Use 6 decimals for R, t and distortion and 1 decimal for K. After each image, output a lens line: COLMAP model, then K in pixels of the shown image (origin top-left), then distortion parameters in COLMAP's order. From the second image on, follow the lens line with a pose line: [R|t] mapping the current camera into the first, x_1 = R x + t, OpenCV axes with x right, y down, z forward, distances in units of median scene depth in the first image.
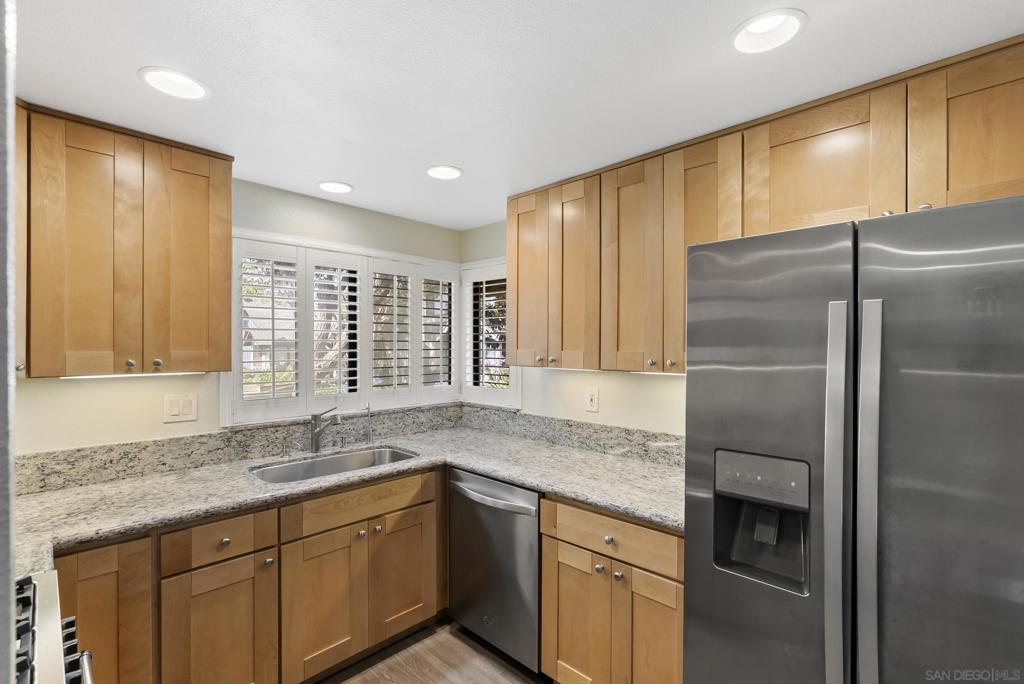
lens RADIAL K [[463.6, 0, 518.8], [0, 463.6, 350.4], [0, 0, 1]] dist [-0.008343, 0.003377]
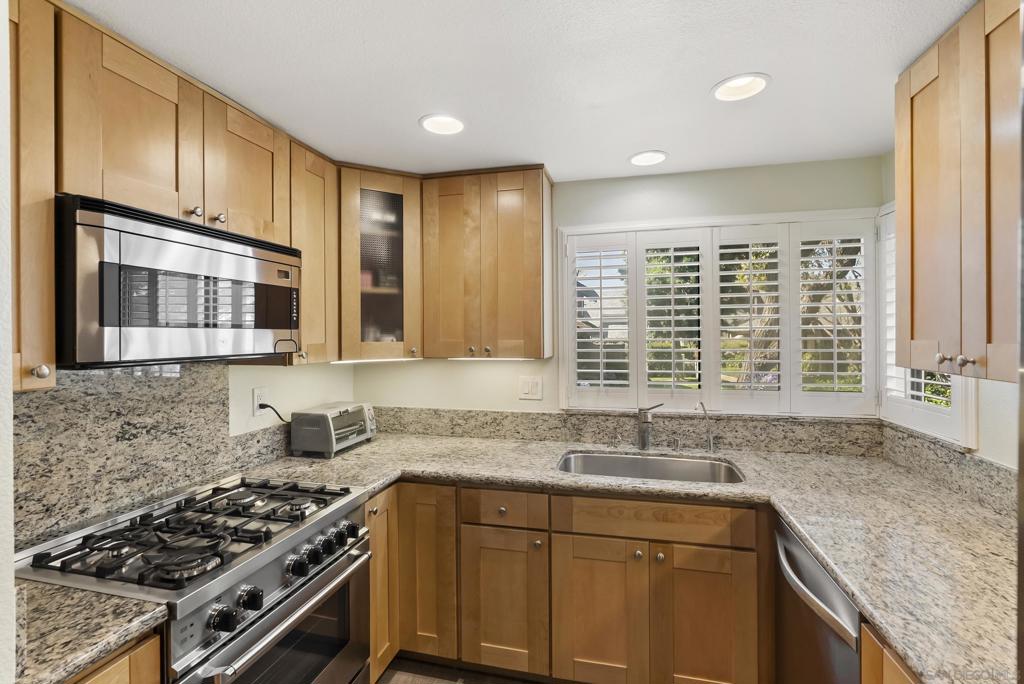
lens RADIAL K [[463.6, 0, 511.2], [0, 463.6, 338.2], [0, 0, 1]] dist [-0.008343, 0.003377]
pose [[0.500064, 0.000217, -0.865989, 0.306880], [-0.000908, 1.000000, -0.000274, -0.003558], [0.865988, 0.000923, 0.500064, 0.396916]]
